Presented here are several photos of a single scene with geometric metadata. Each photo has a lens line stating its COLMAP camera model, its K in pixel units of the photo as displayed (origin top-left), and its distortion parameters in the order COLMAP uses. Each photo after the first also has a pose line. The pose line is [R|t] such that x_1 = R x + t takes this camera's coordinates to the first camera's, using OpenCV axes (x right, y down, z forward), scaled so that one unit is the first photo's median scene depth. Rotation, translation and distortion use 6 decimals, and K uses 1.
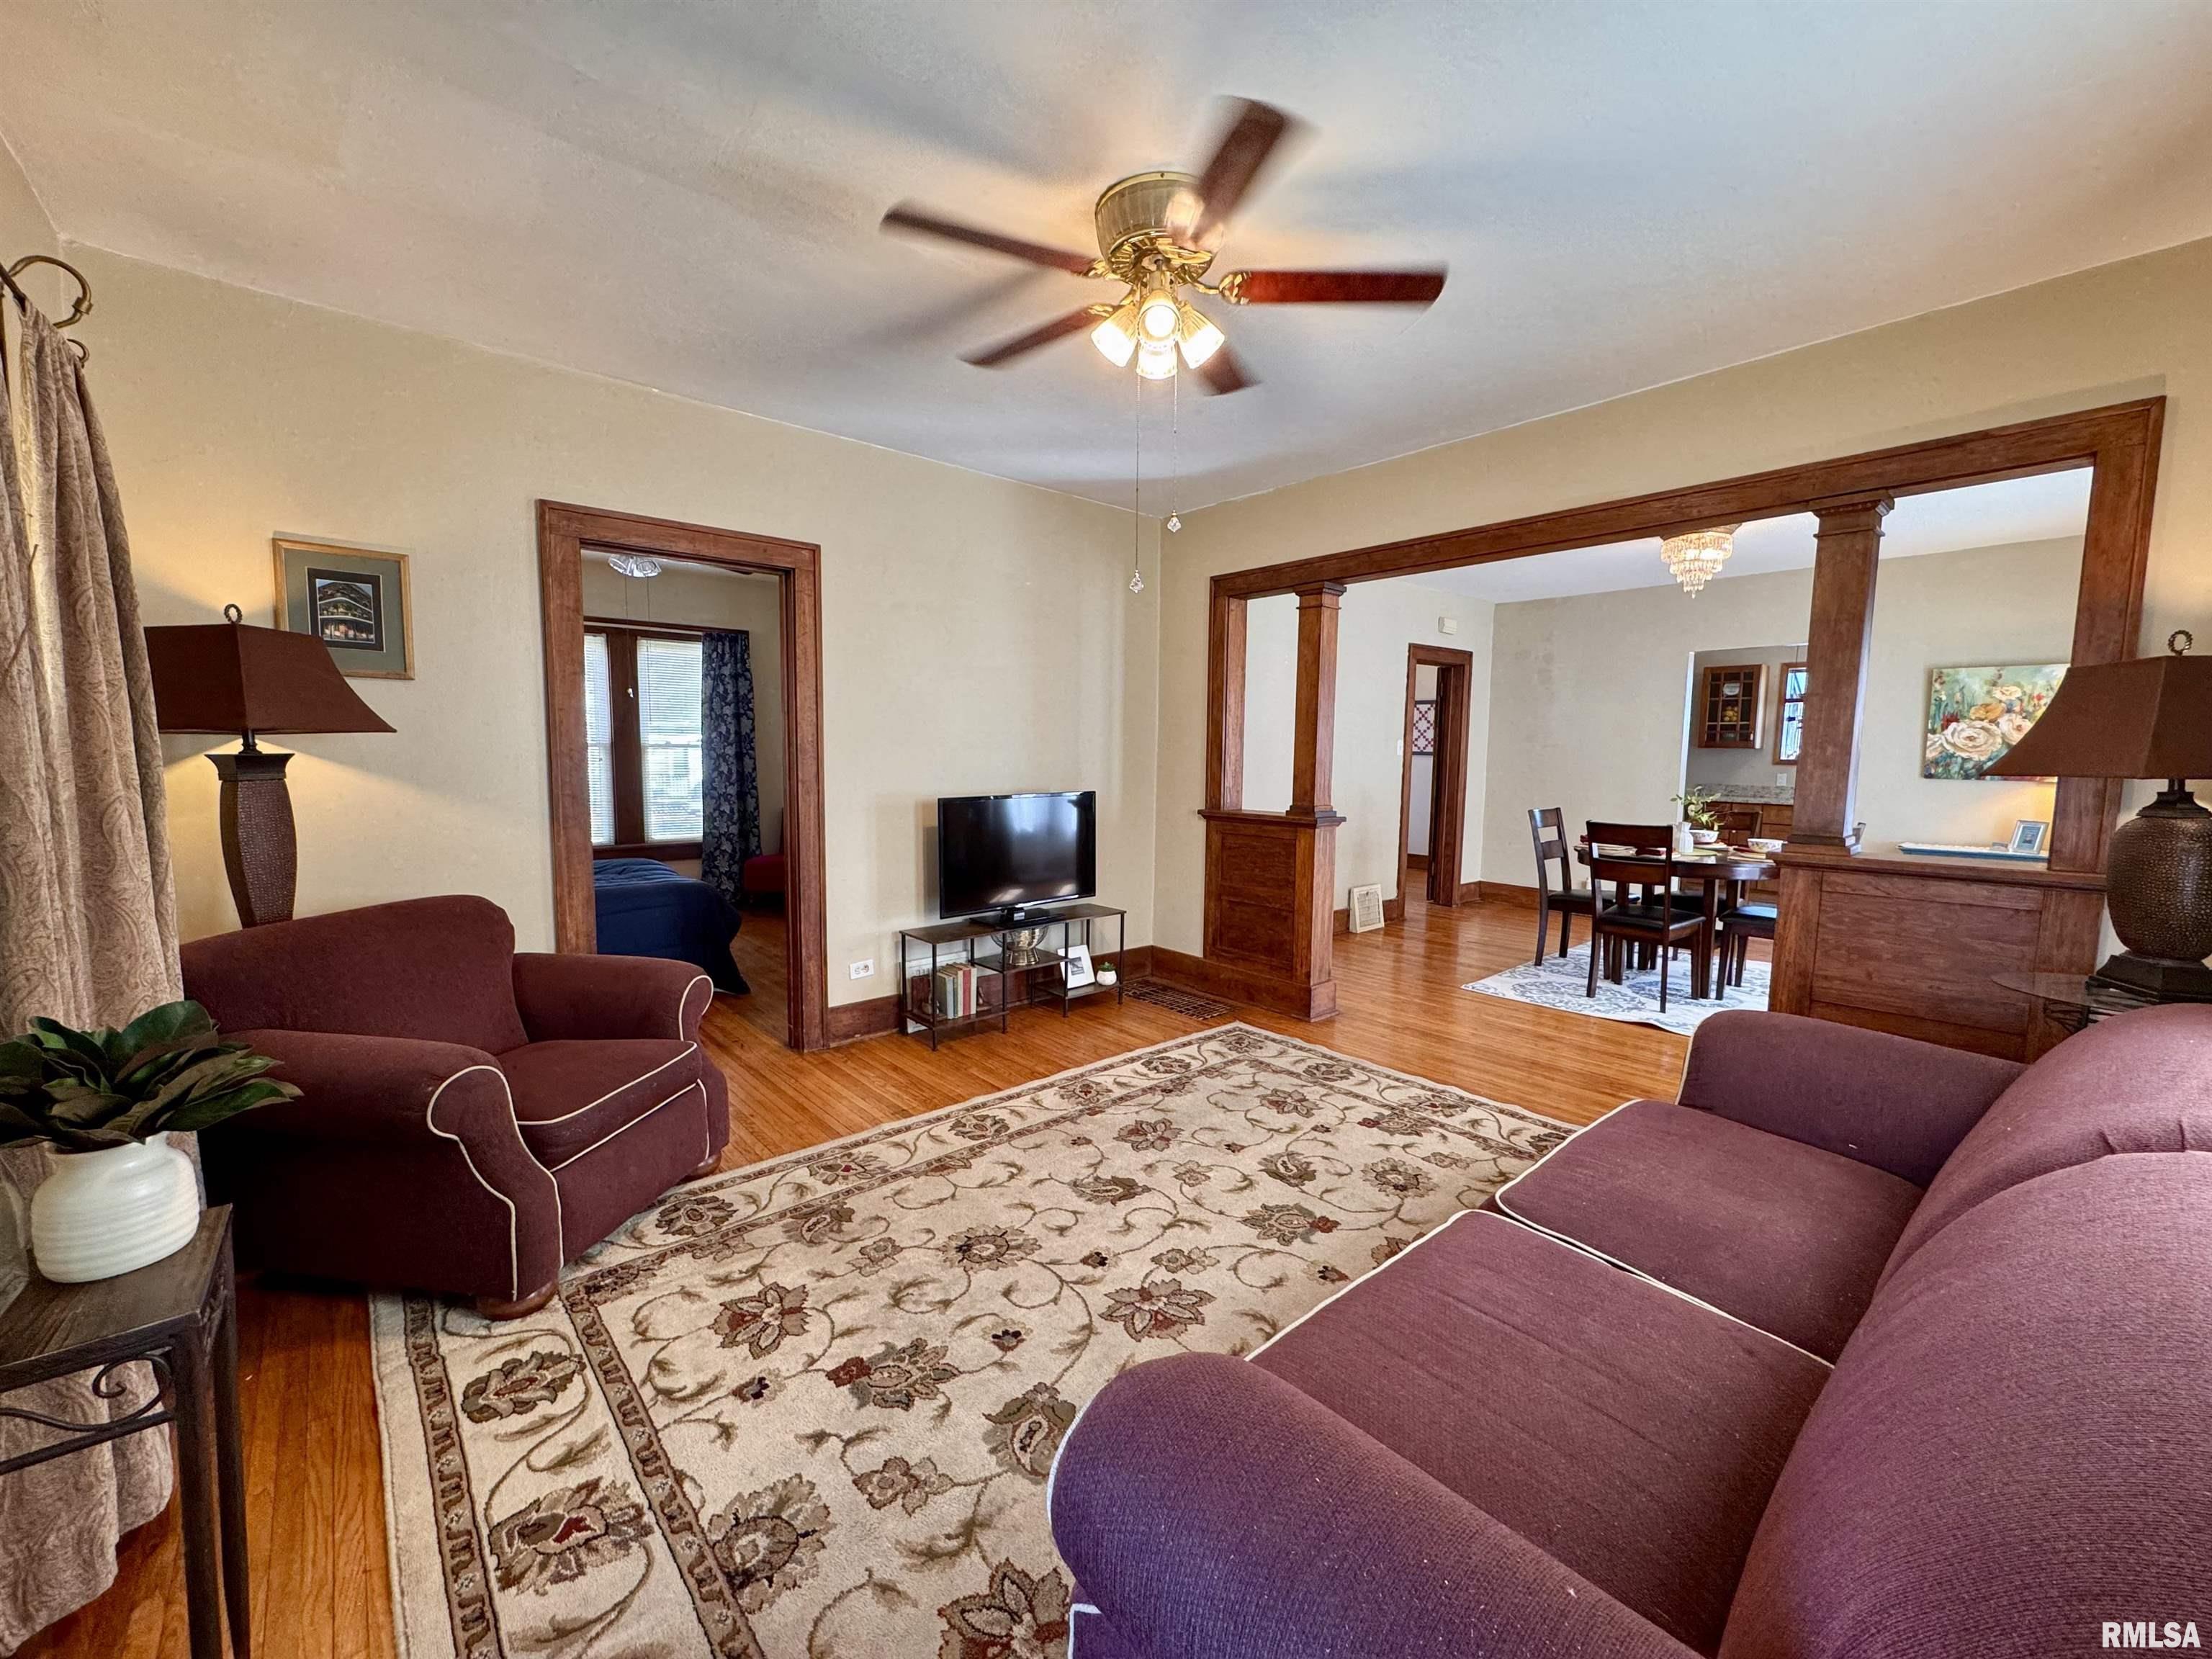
lens RADIAL K [[881.3, 0, 1105.1], [0, 881.3, 829.9], [0, 0, 1]] dist [-0.003343, 0.000607]
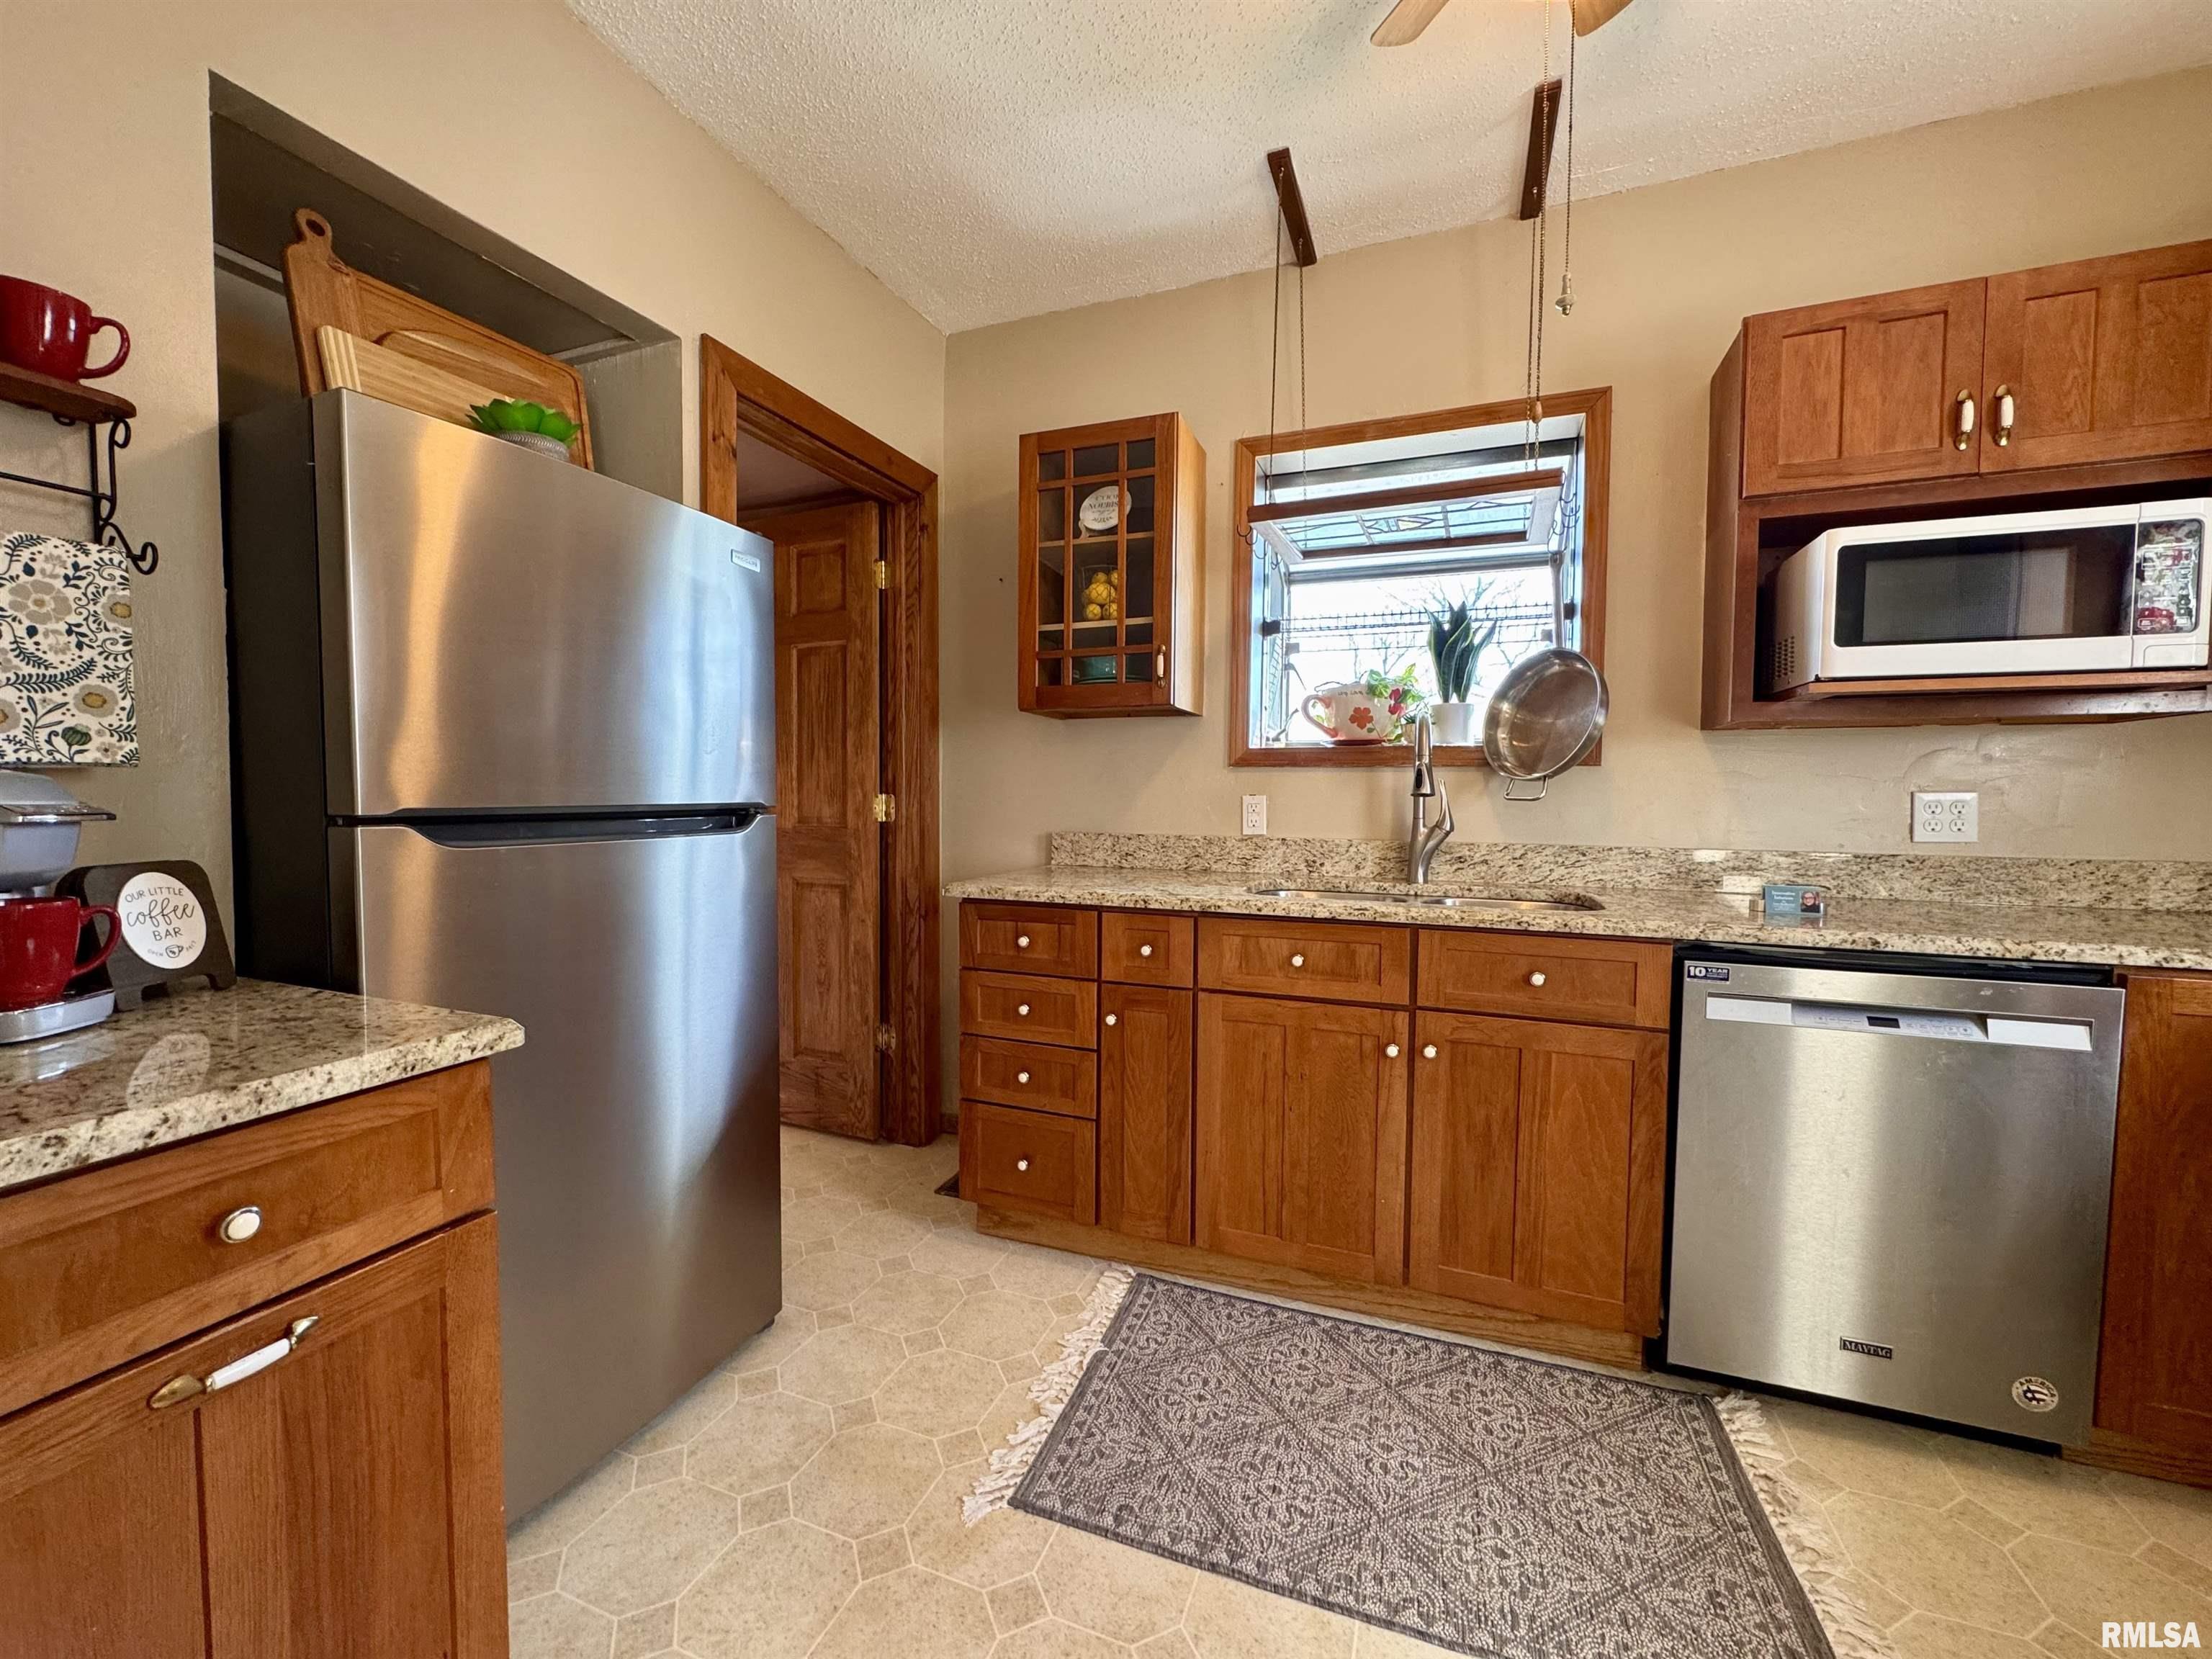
lens RADIAL K [[881.3, 0, 1108.7], [0, 881.3, 830.4], [0, 0, 1]] dist [-0.003343, 0.000607]
pose [[0.890395, -0.030110, 0.454192, 1.429623], [0.048962, 0.998356, -0.029800, -0.109861], [-0.452548, 0.048772, 0.890405, 1.835689]]
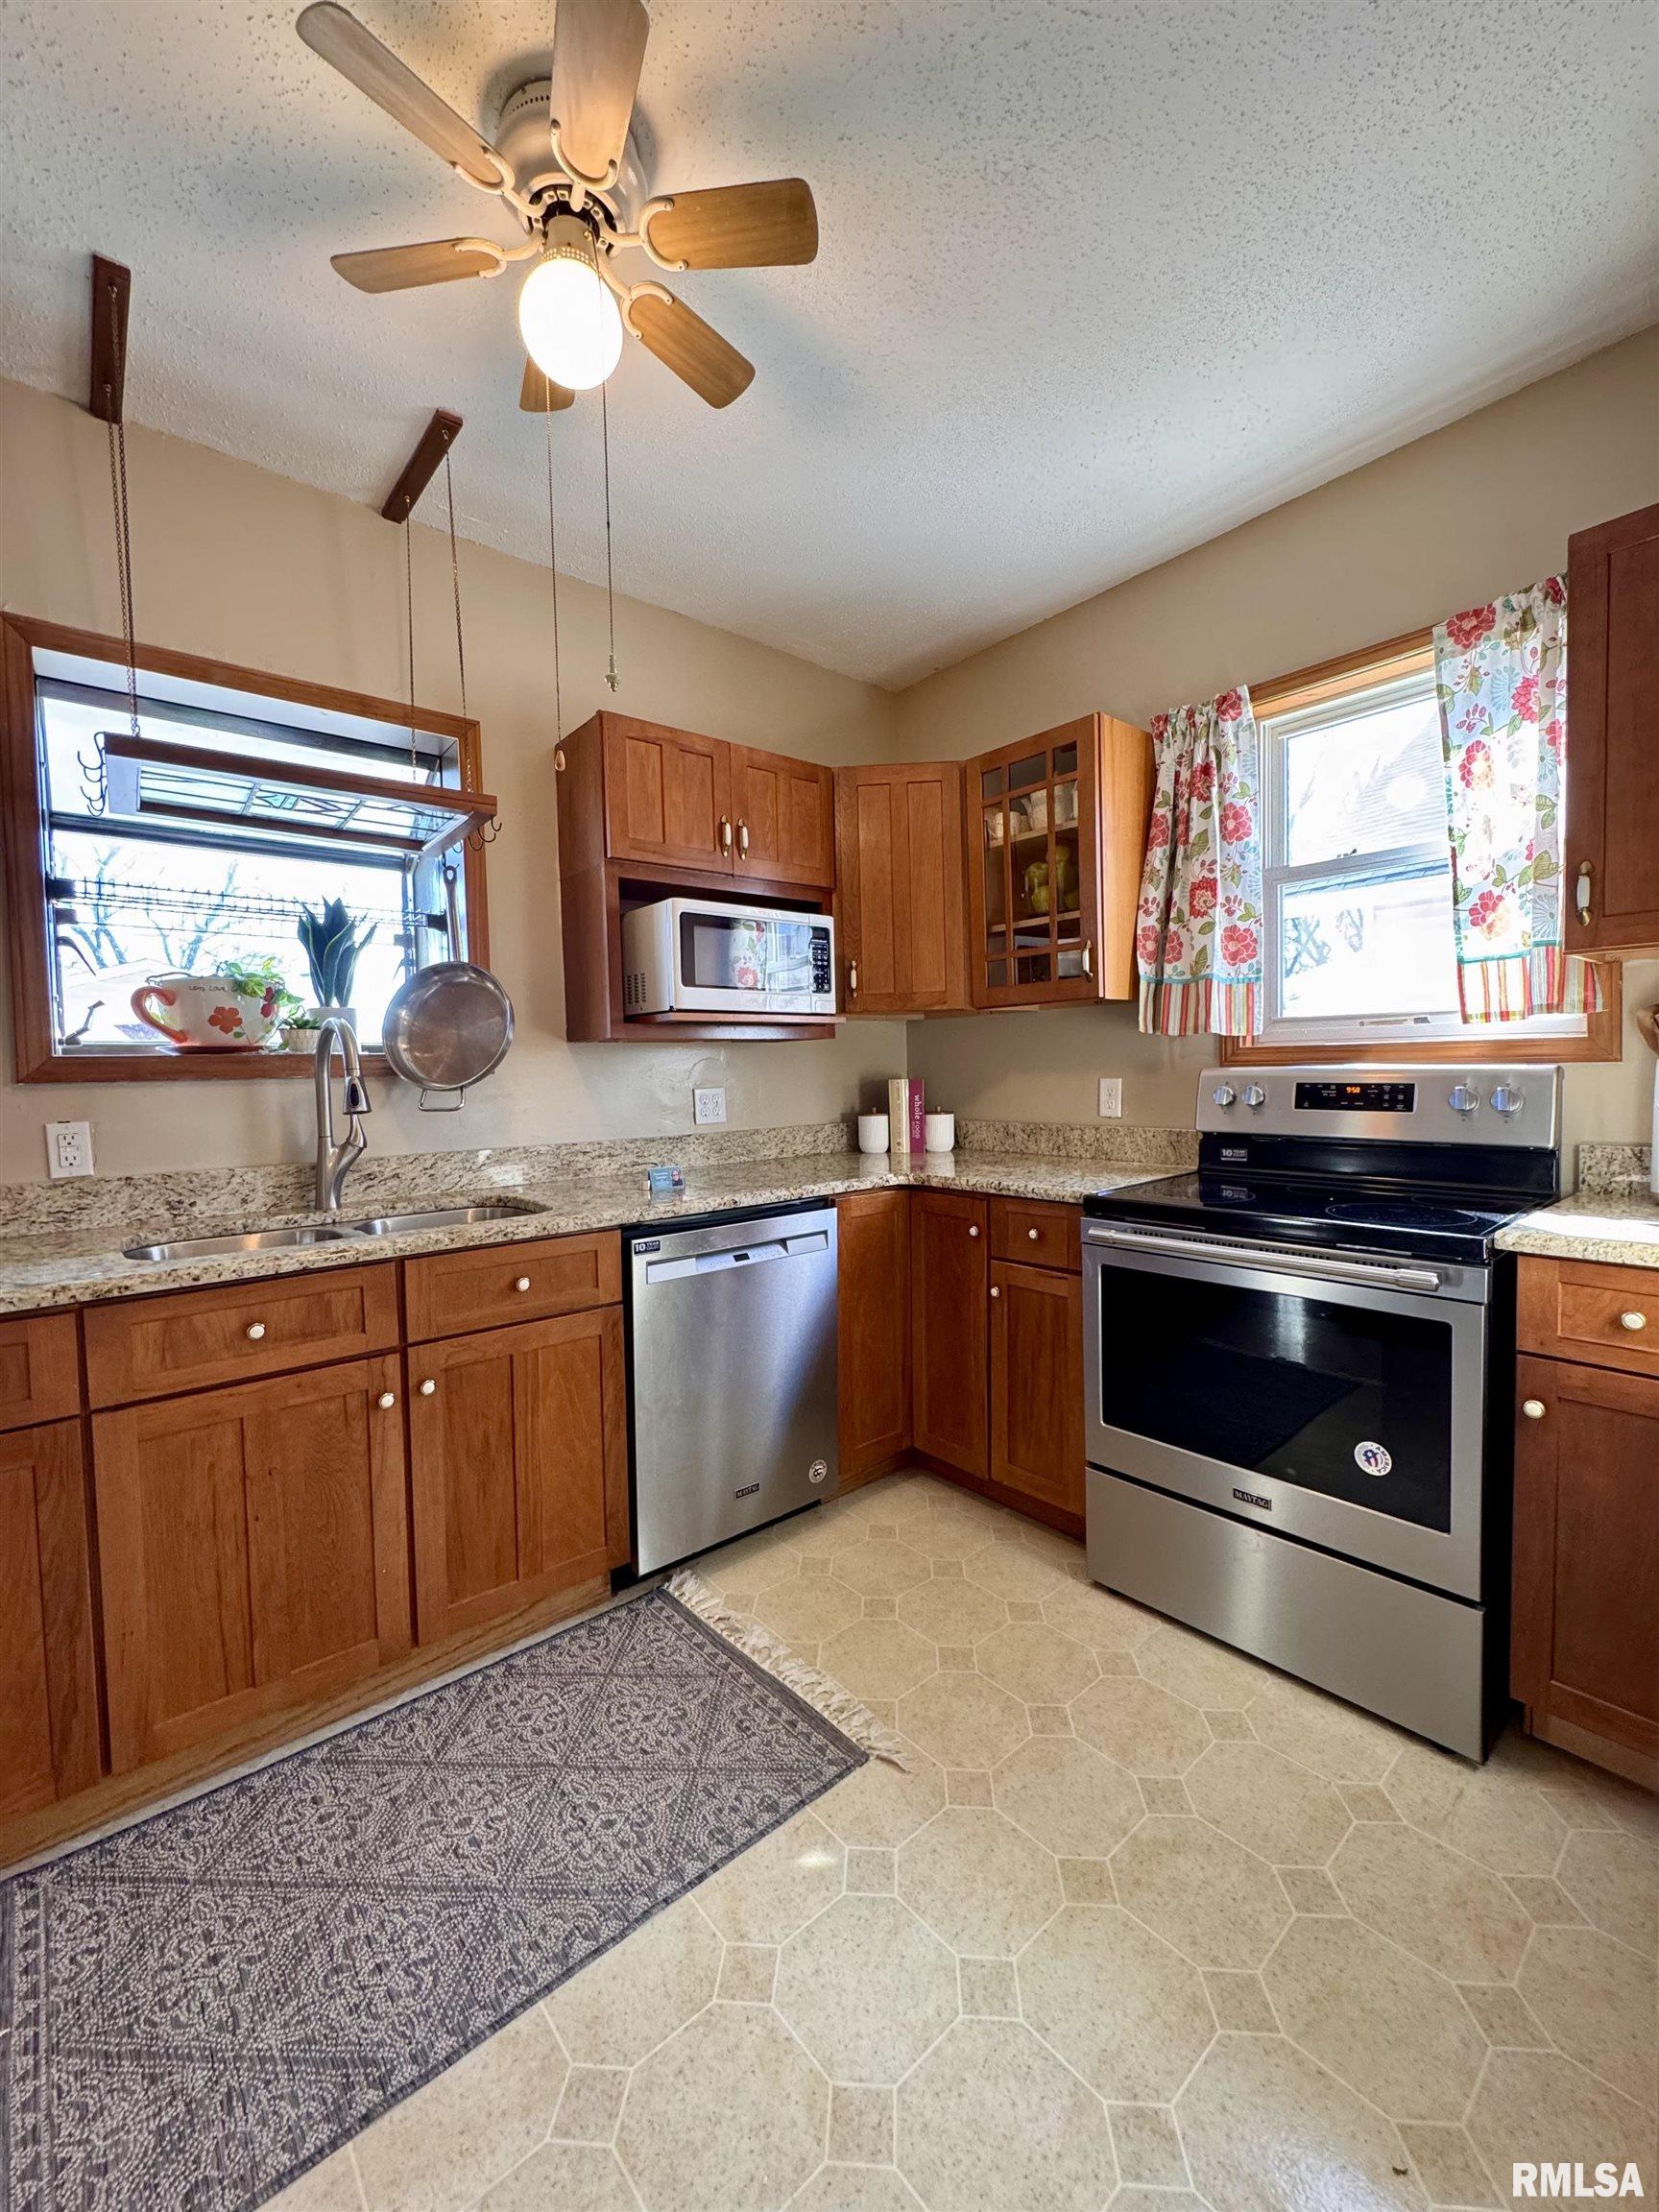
lens RADIAL K [[881.3, 0, 827.9], [0, 881.3, 1104.5], [0, 0, 1]] dist [-0.003343, 0.000607]
pose [[0.020949, -0.058241, 0.998083, 1.355216], [0.114057, 0.991923, 0.055488, -0.143875], [-0.993253, 0.112676, 0.027423, 1.970281]]
